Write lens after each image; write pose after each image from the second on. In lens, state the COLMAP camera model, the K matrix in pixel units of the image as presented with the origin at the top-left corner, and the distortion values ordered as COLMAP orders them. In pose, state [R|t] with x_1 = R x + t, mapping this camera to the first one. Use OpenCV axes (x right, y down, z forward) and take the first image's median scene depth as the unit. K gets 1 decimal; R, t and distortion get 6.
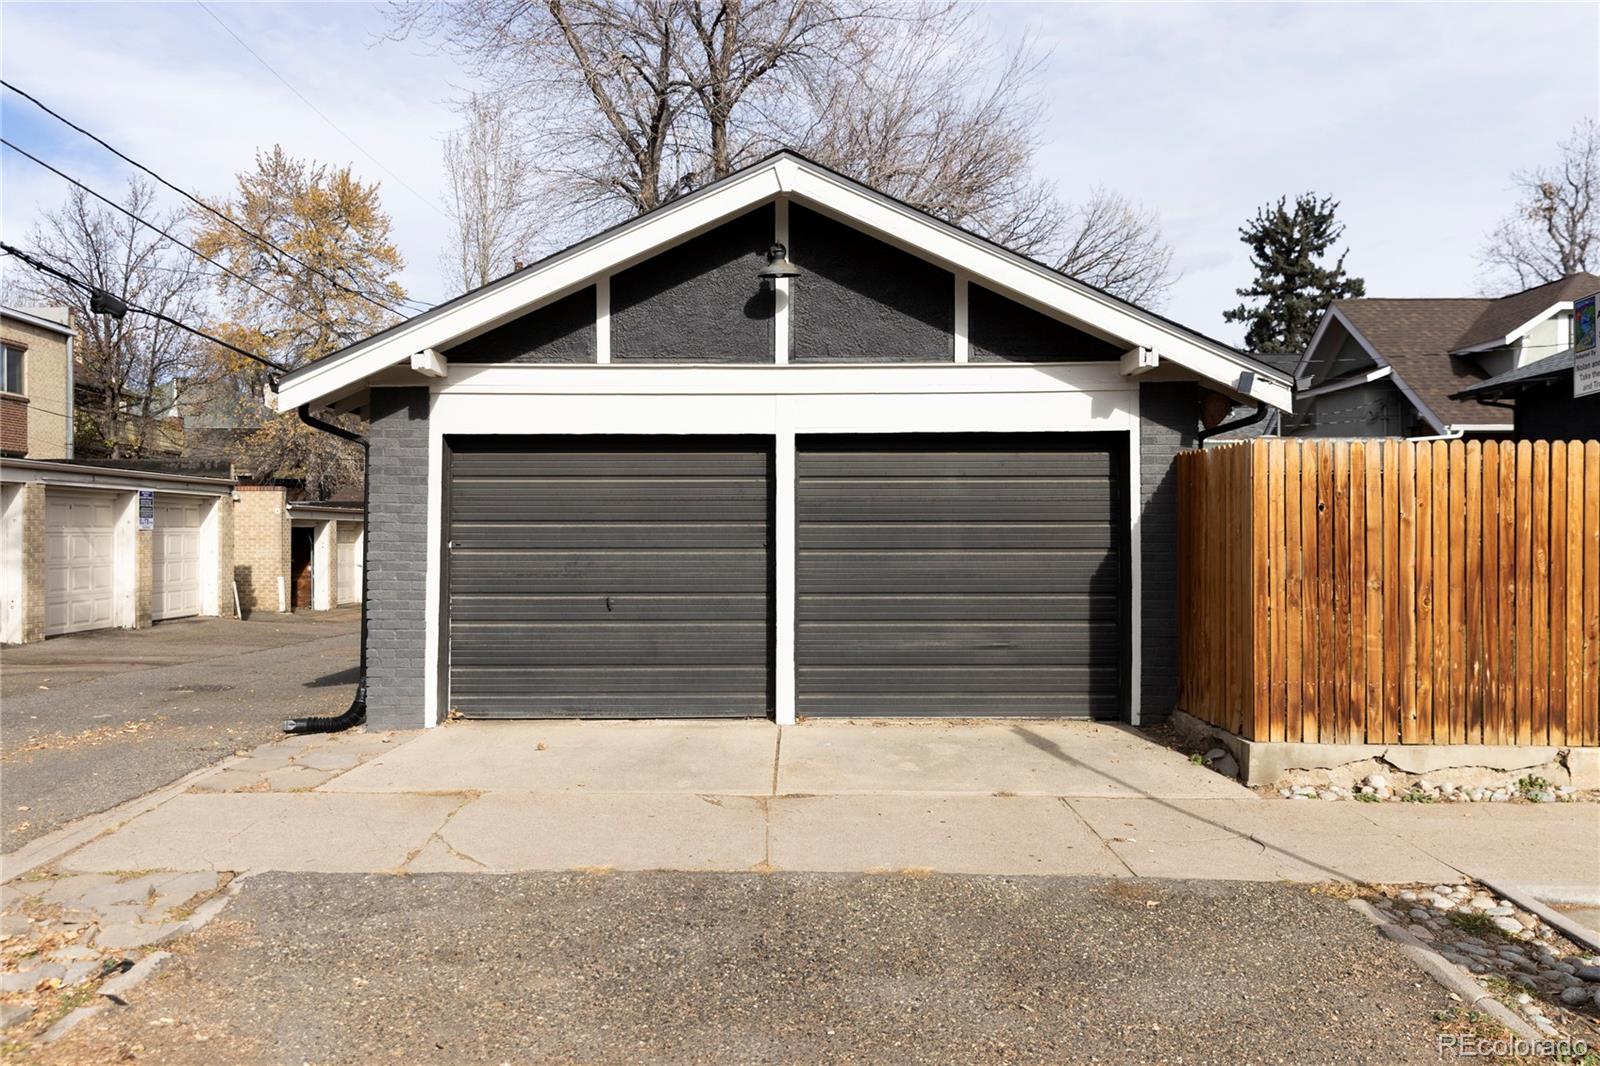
lens RADIAL K [[1284.6, 0, 797.4], [0, 1284.6, 540.8], [0, 0, 1]] dist [0.014996, 0.010135]
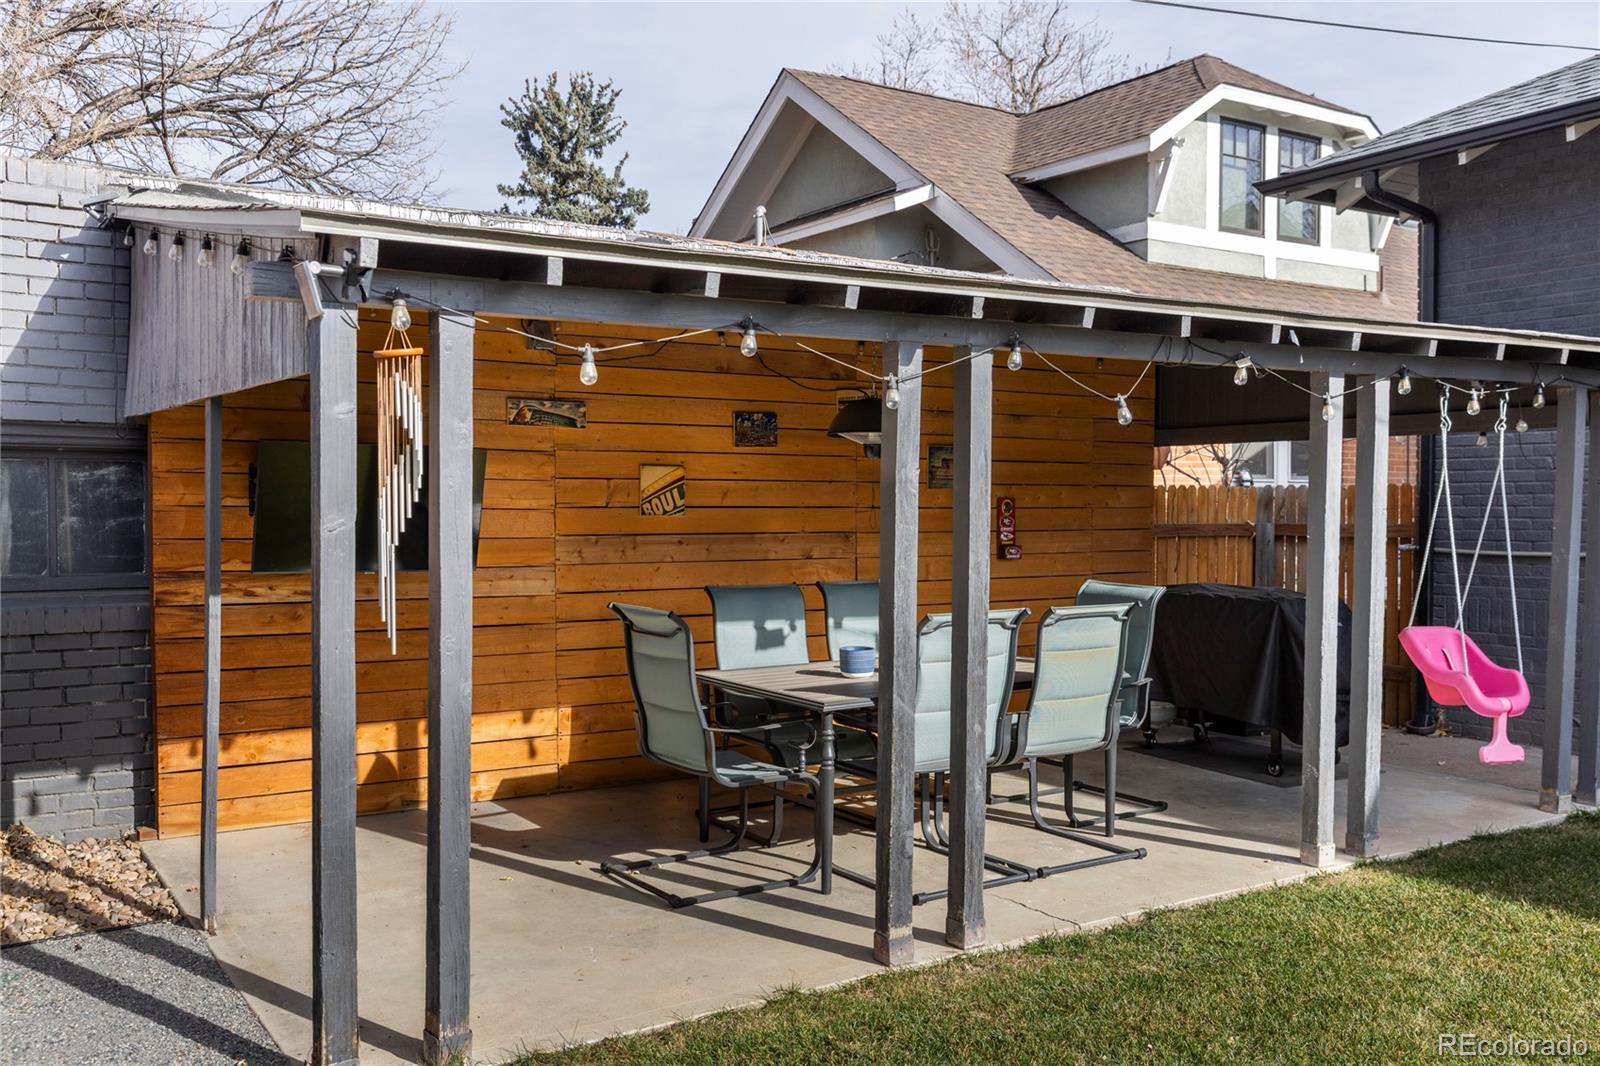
lens RADIAL K [[1434.4, 0, 800.1], [0, 1434.4, 535.7], [0, 0, 1]] dist [0.007463, -0.003426]
pose [[0.847939, -0.011525, 0.529969, 0.039204], [0.001550, 0.999813, 0.019262, -0.003423], [-0.530092, -0.015512, 0.847798, 0.180192]]
